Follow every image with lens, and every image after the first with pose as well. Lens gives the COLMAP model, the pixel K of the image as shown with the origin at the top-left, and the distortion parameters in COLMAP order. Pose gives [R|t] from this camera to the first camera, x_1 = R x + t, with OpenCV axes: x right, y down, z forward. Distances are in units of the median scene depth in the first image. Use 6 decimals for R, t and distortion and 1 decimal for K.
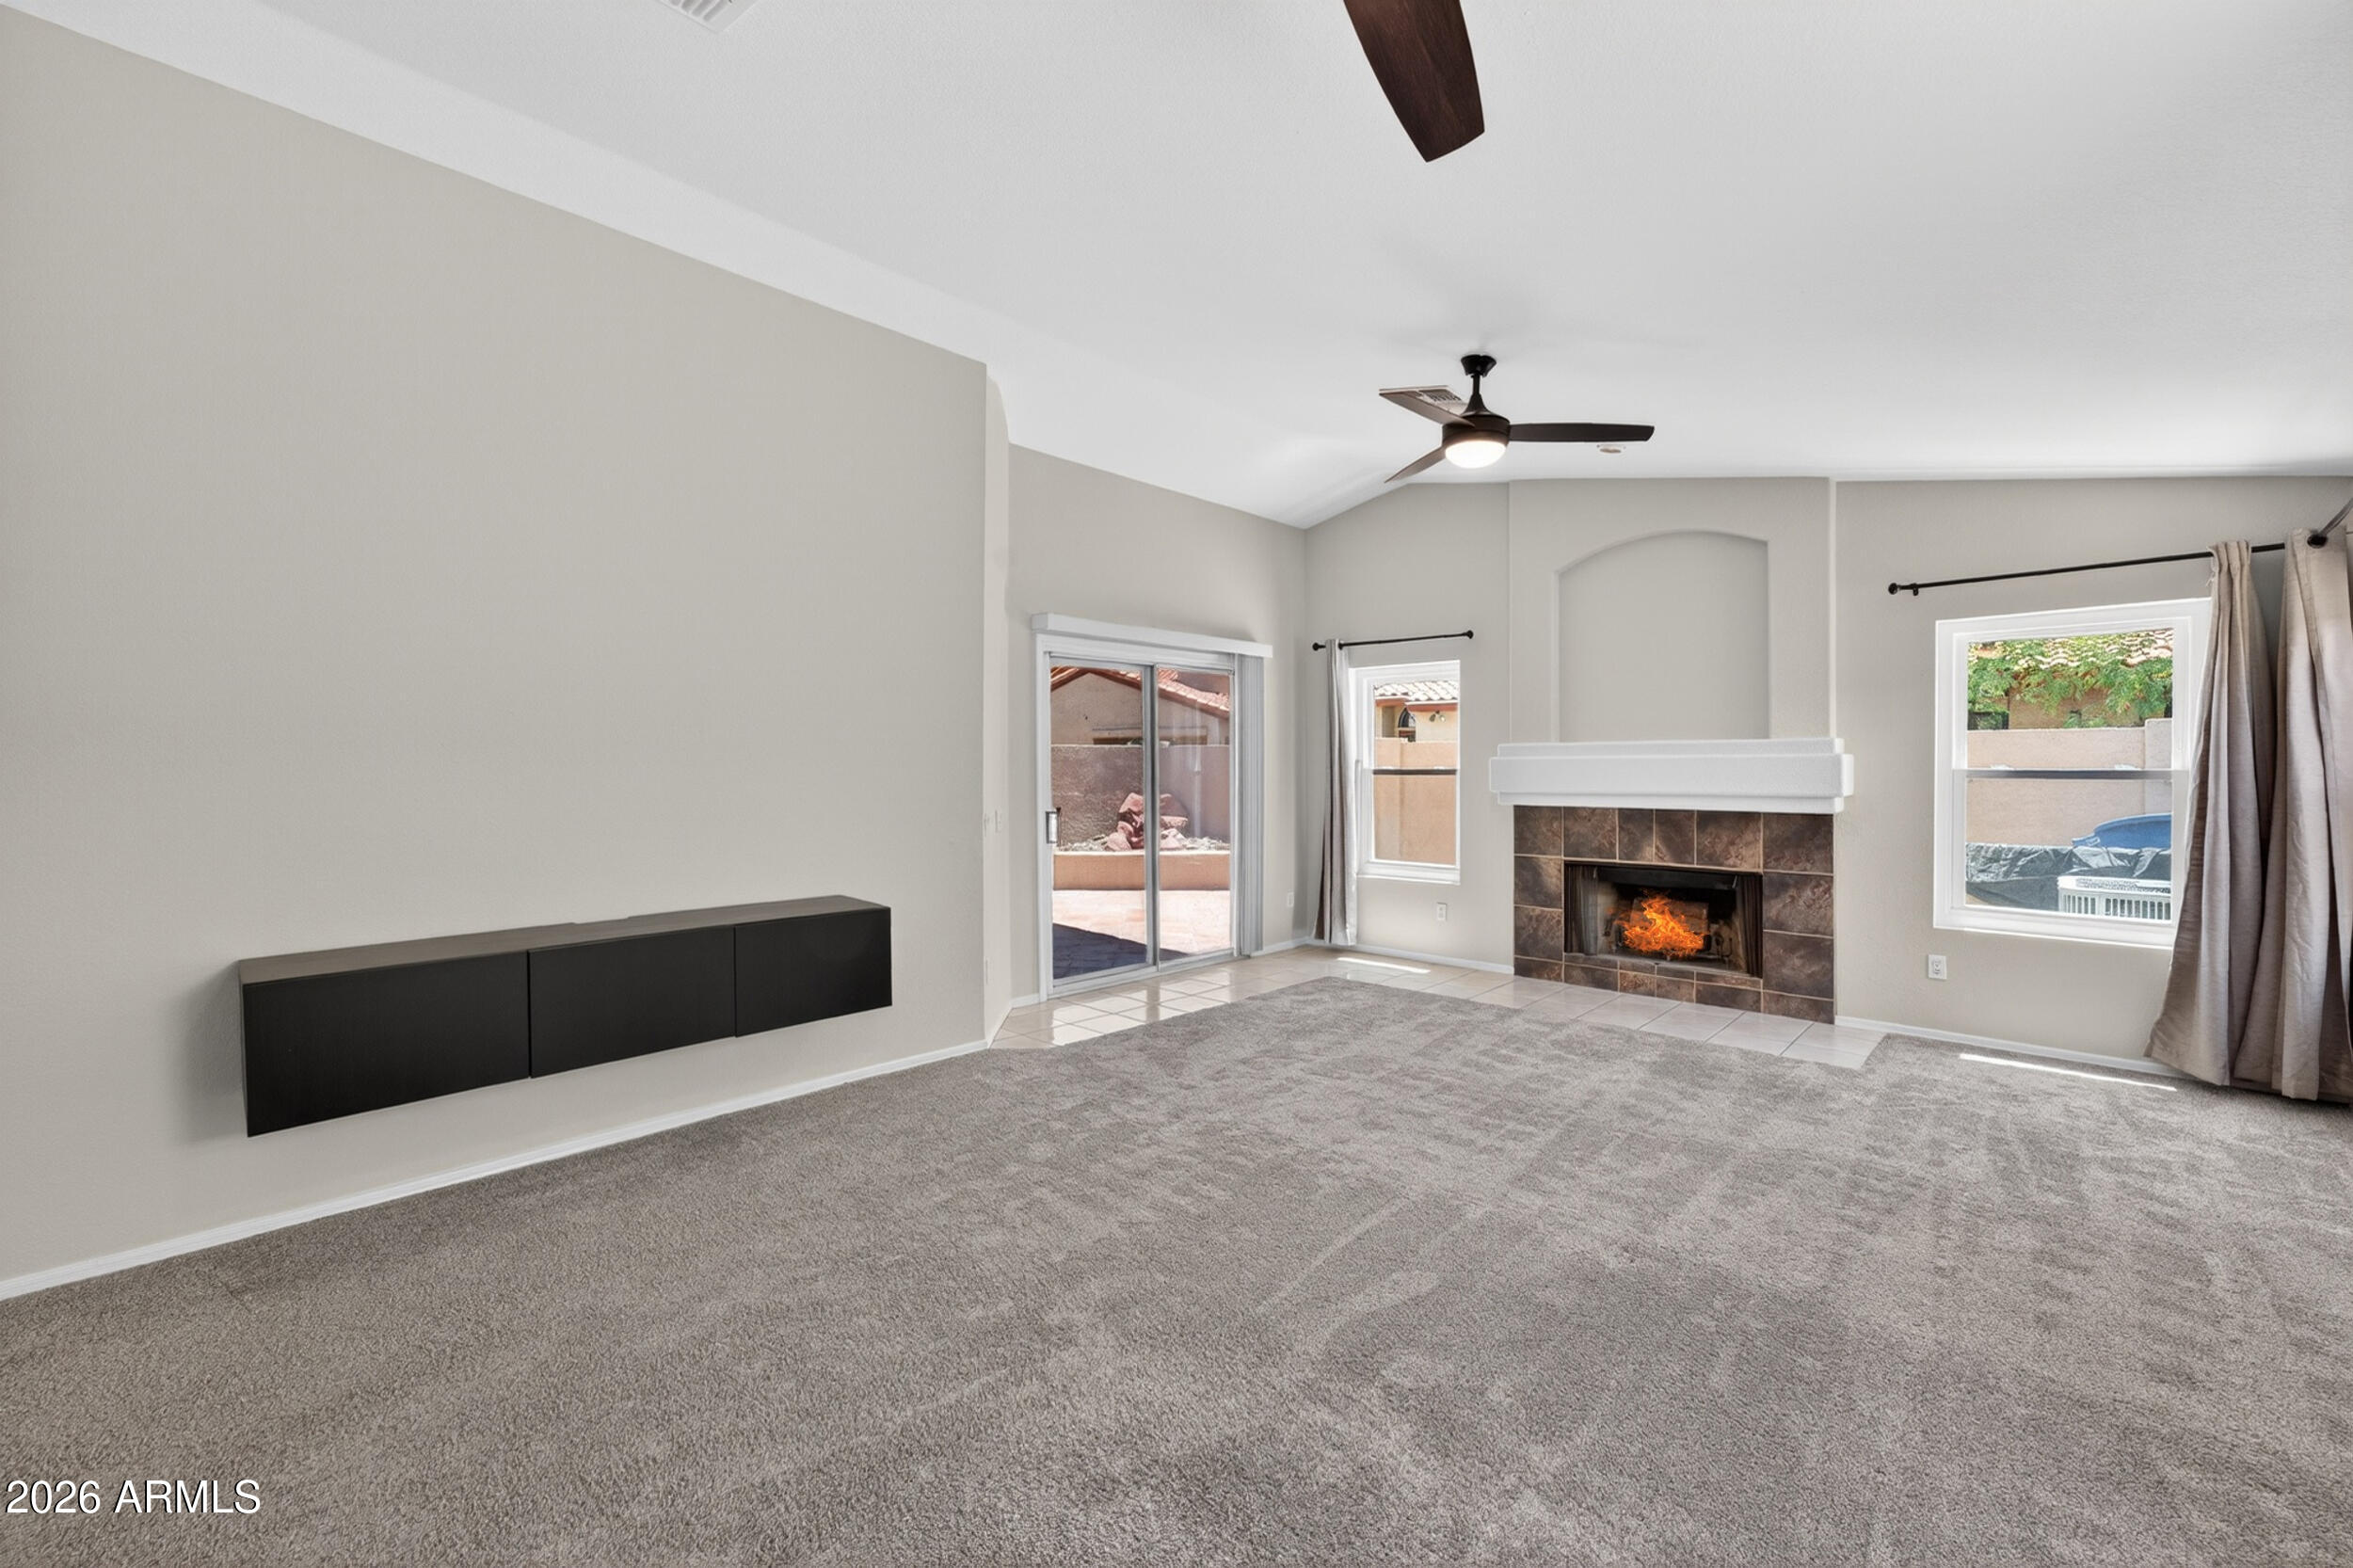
lens RADIAL K [[958.4, 0, 1166.3], [0, 958.4, 770.0], [0, 0, 1]] dist [-0.020748, 0.004231]
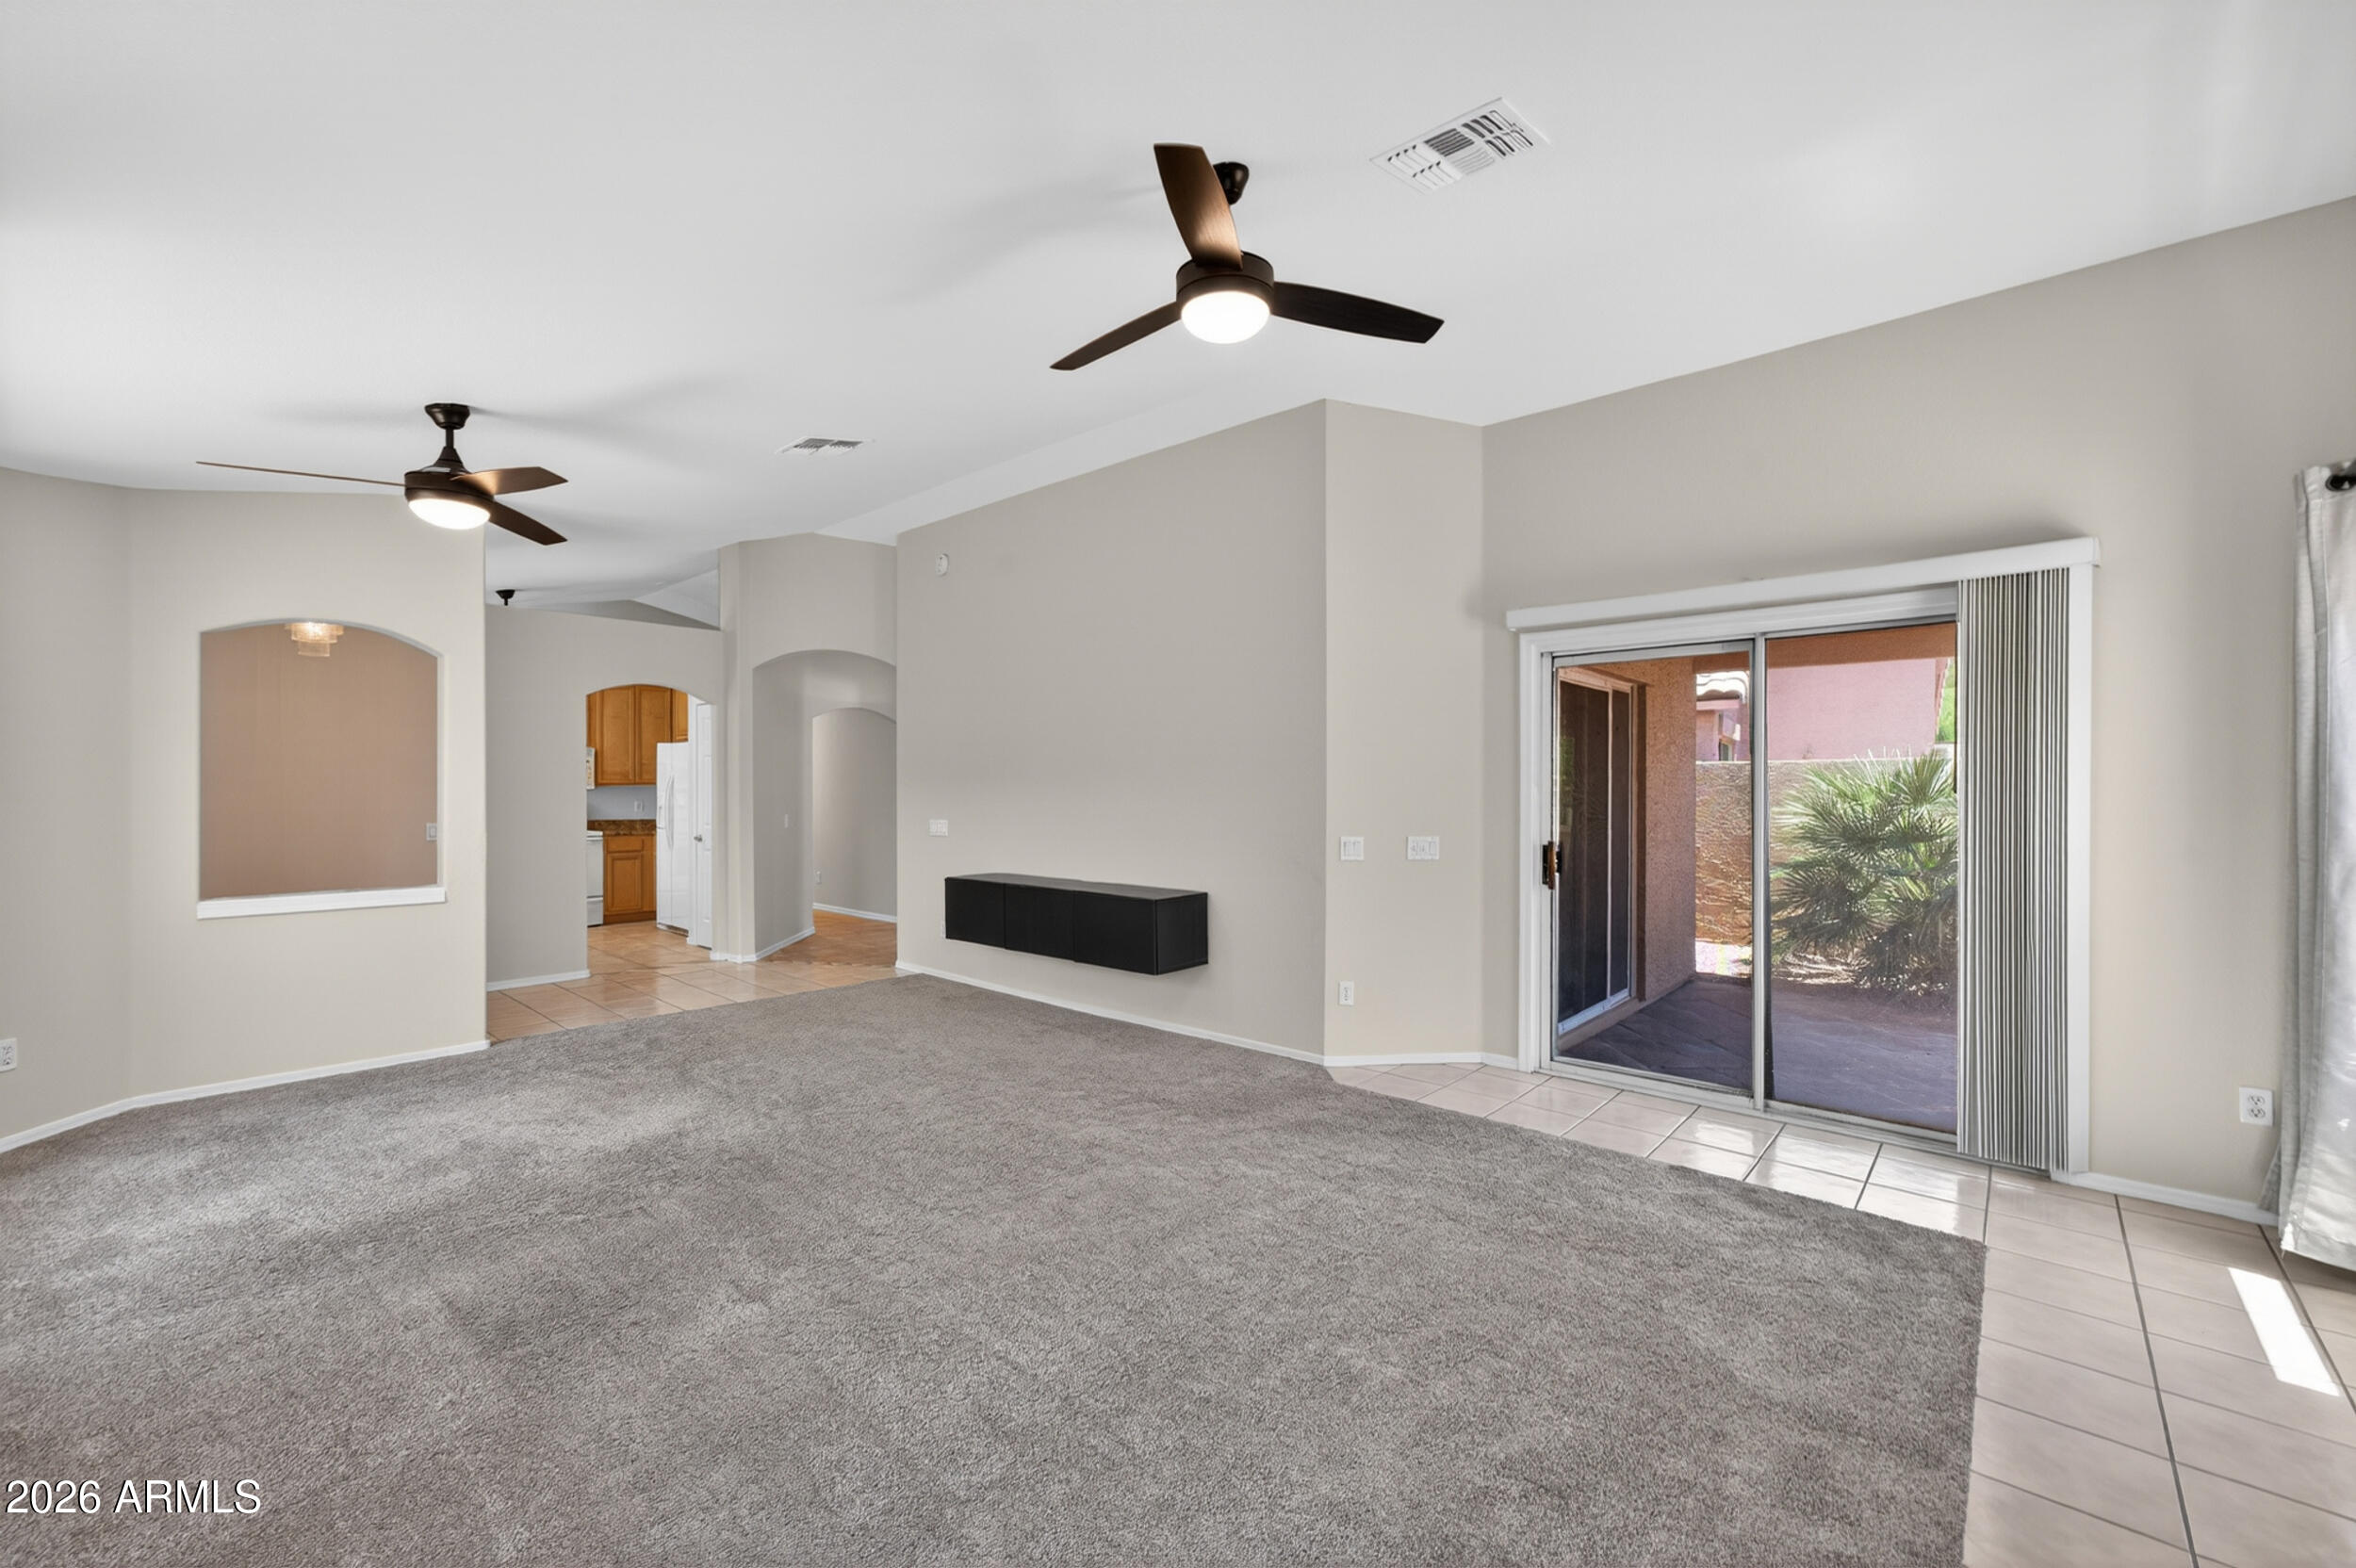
lens RADIAL K [[959.6, 0, 1174.4], [0, 959.6, 793.3], [0, 0, 1]] dist [-0.020748, 0.004231]
pose [[0.060310, 0.008951, -0.998140, 0.791630], [-0.004798, 0.999951, 0.008678, -0.008519], [0.998168, 0.004266, 0.060350, 0.739790]]
